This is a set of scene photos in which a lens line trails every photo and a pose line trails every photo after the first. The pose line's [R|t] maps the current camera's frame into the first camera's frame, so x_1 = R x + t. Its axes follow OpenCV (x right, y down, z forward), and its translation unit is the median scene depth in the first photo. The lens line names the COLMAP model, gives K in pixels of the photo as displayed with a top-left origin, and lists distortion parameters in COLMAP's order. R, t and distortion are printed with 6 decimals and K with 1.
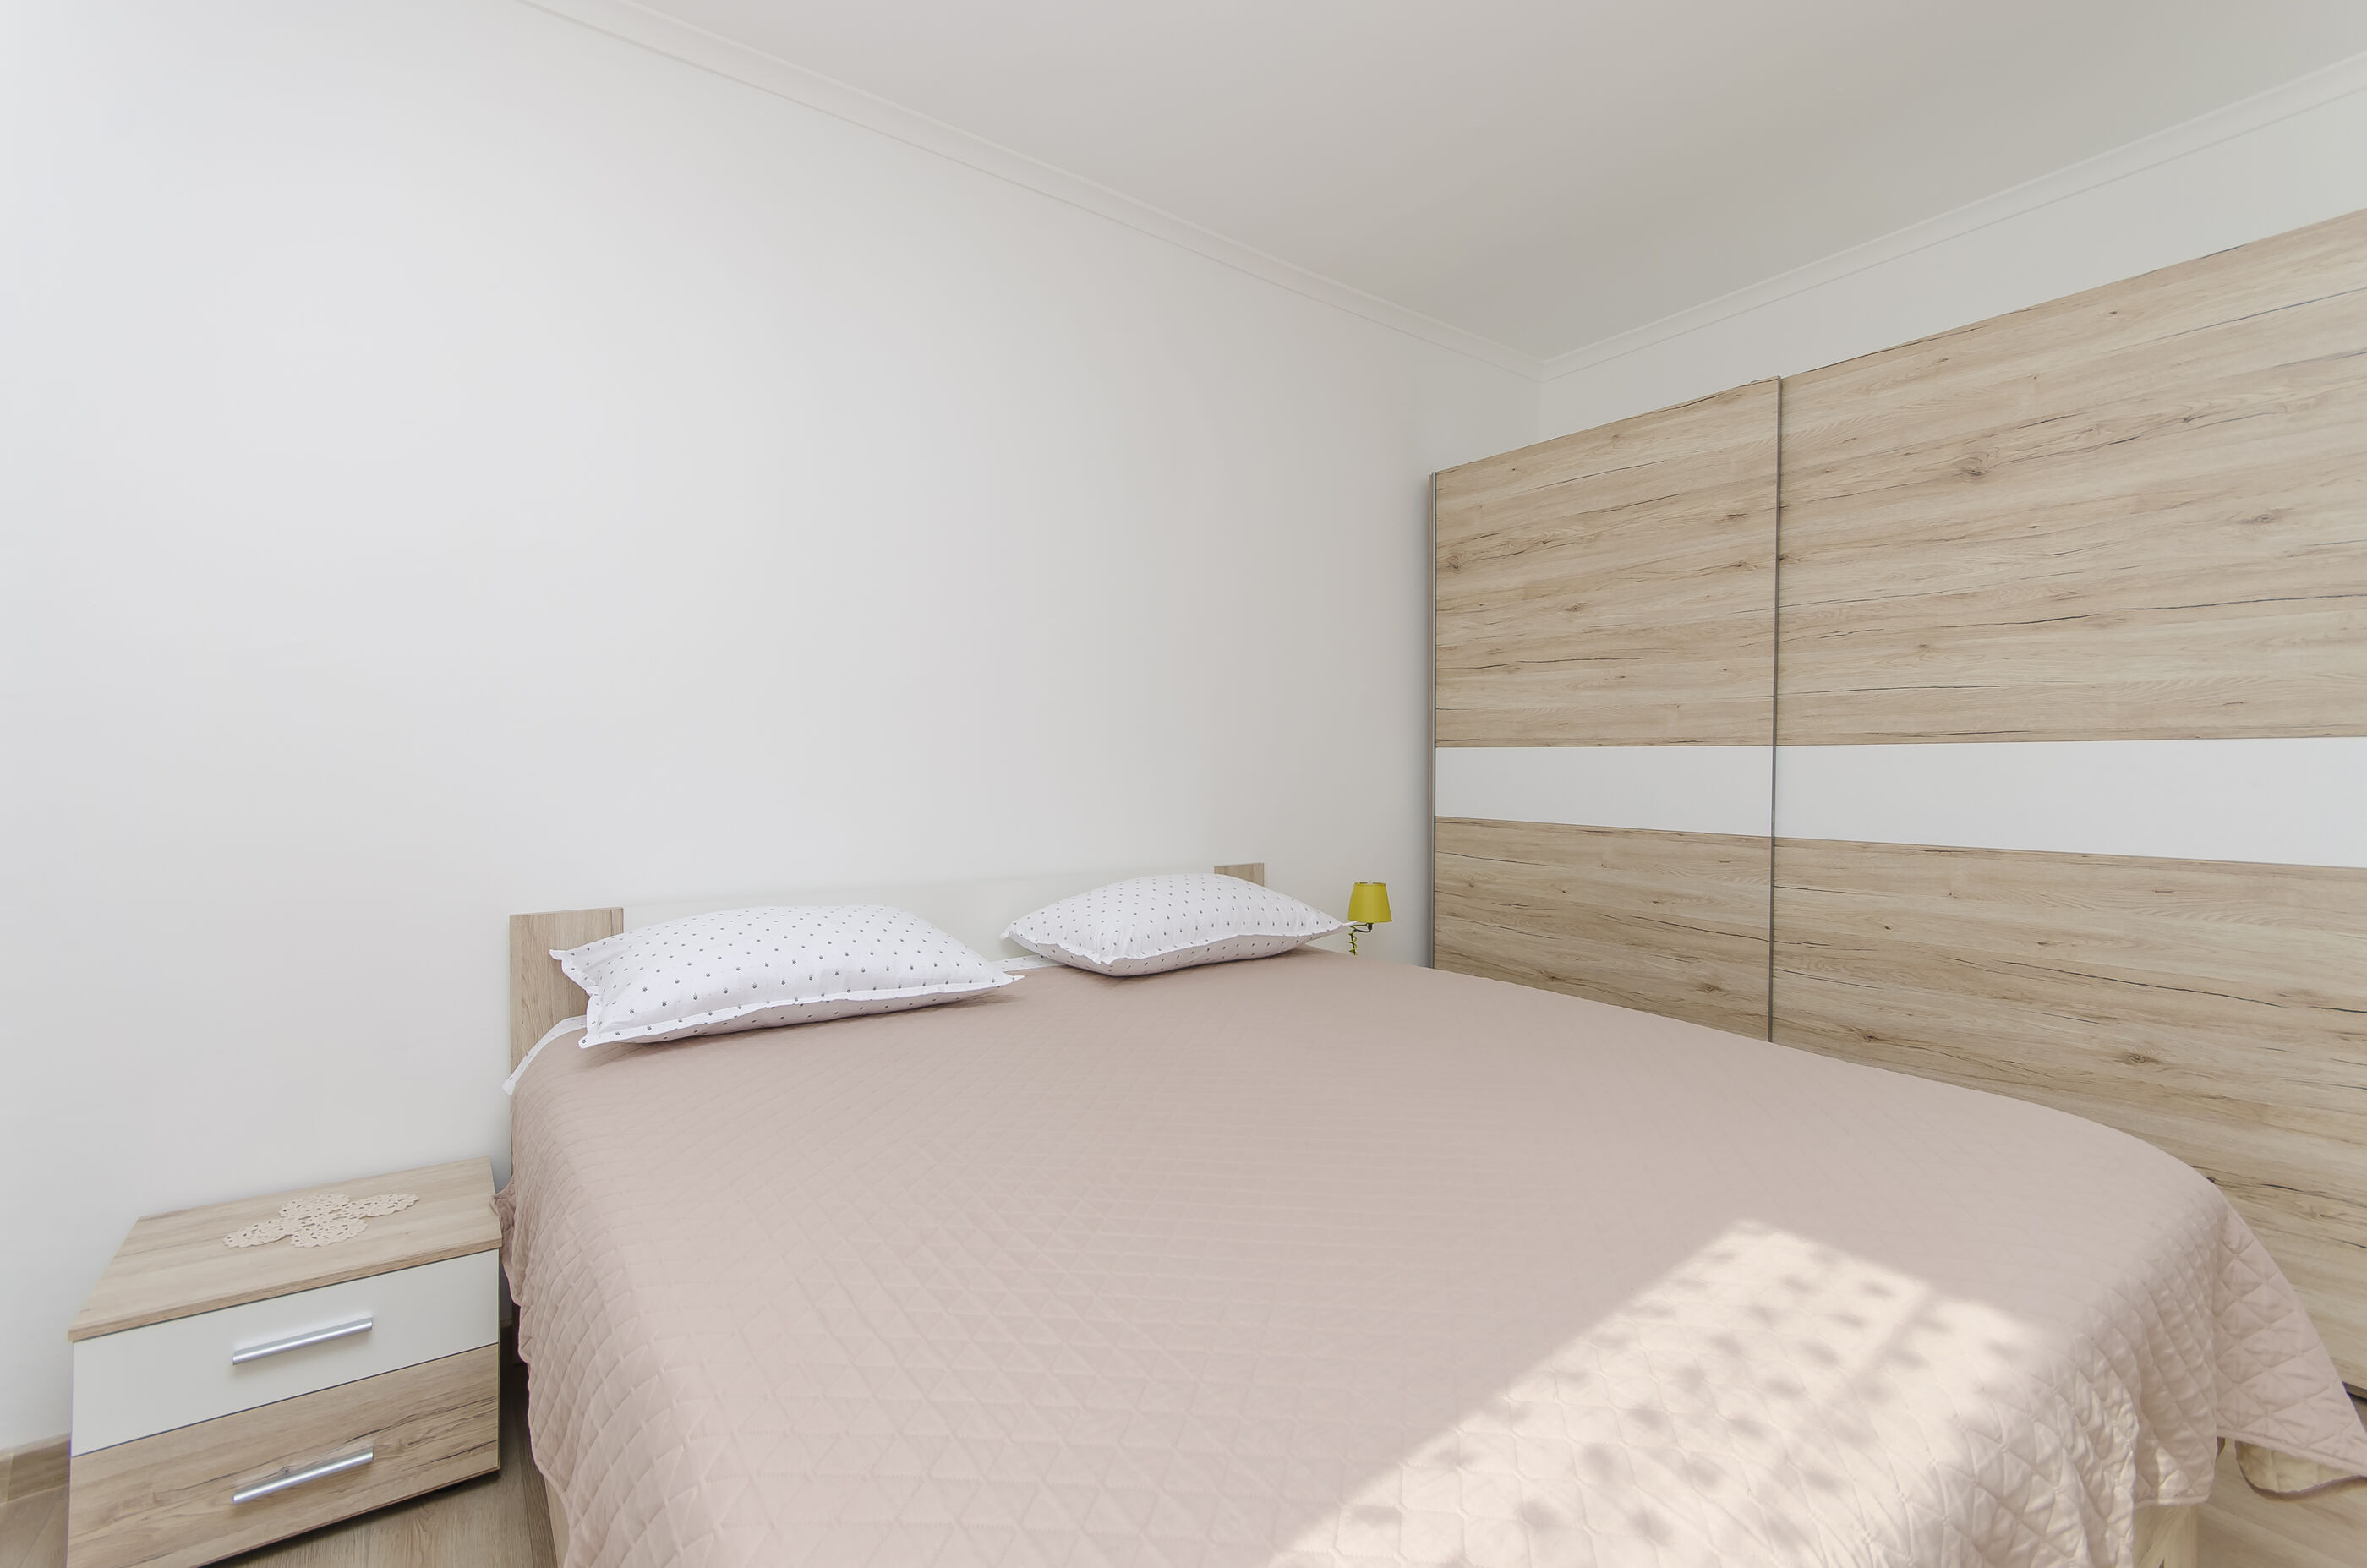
lens RADIAL K [[1035.2, 0, 1176.2], [0, 1035.2, 789.8], [0, 0, 1]] dist [0.009962, -0.001809]
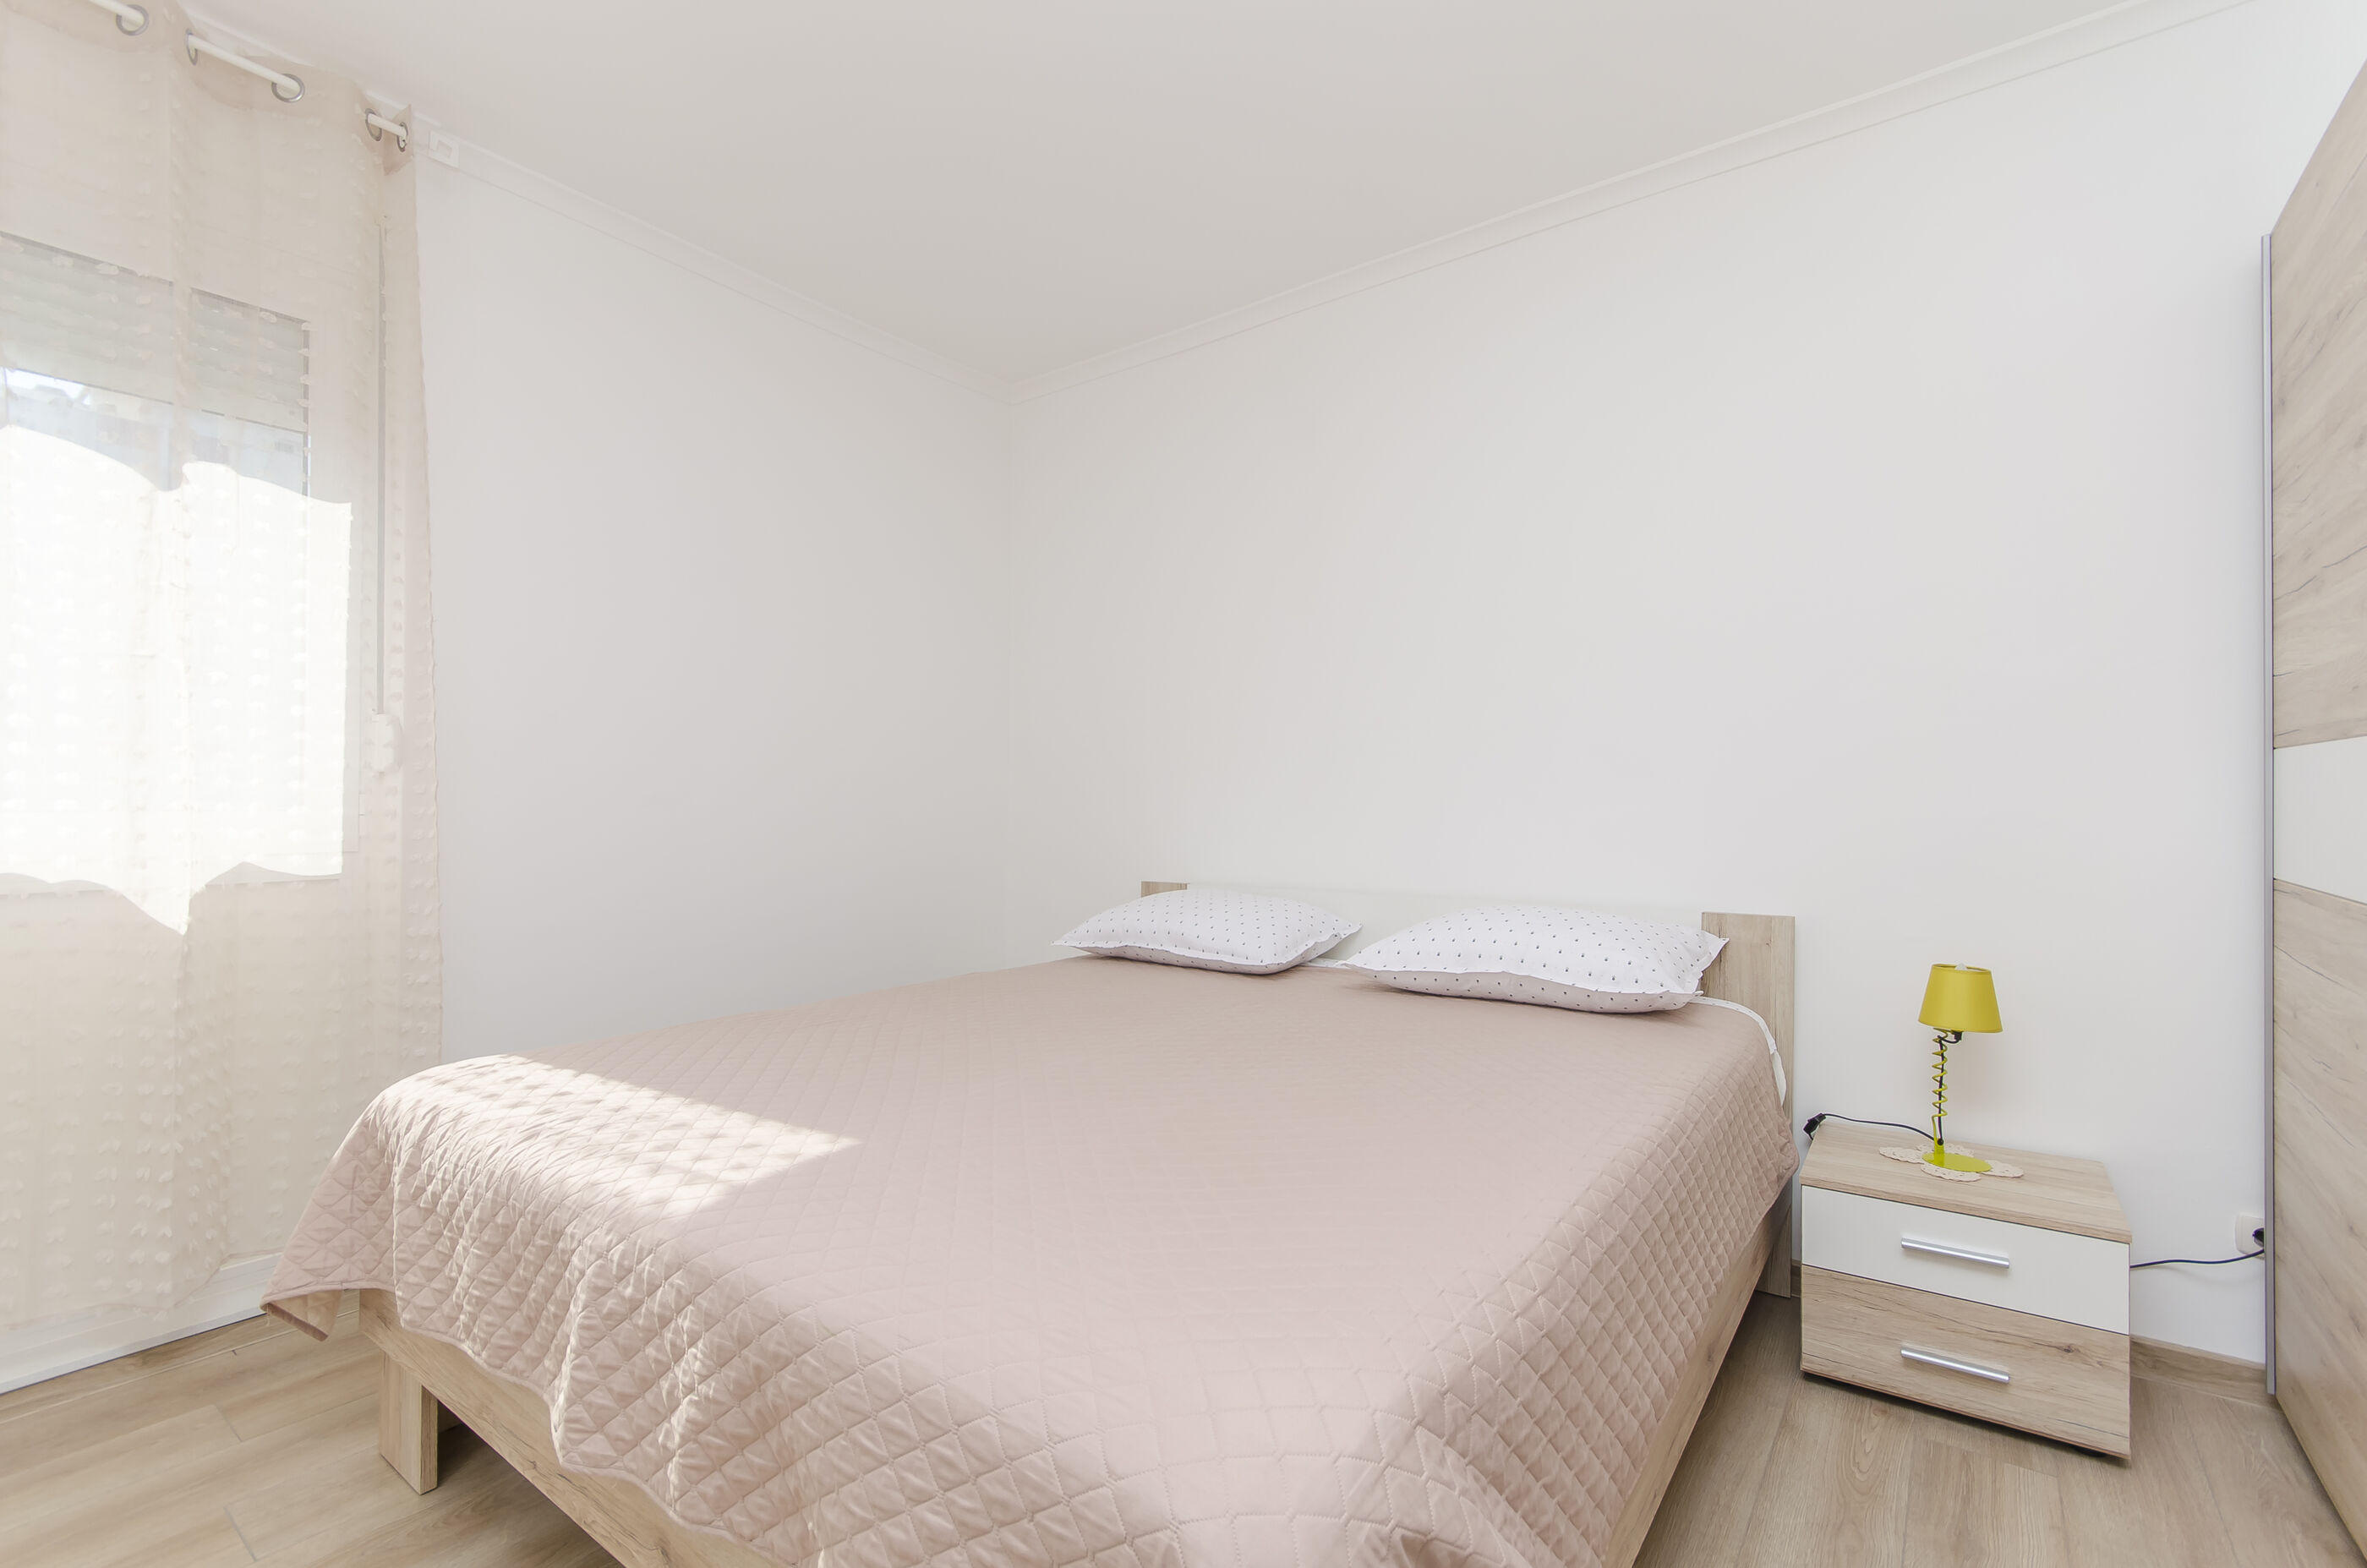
lens RADIAL K [[1035.2, 0, 1193.0], [0, 1035.2, 787.9], [0, 0, 1]] dist [0.009962, -0.001809]
pose [[0.302768, -0.010768, -0.953003, 0.391689], [-0.022872, 0.999566, -0.018561, 0.001083], [0.952790, 0.027417, 0.302391, 0.210210]]
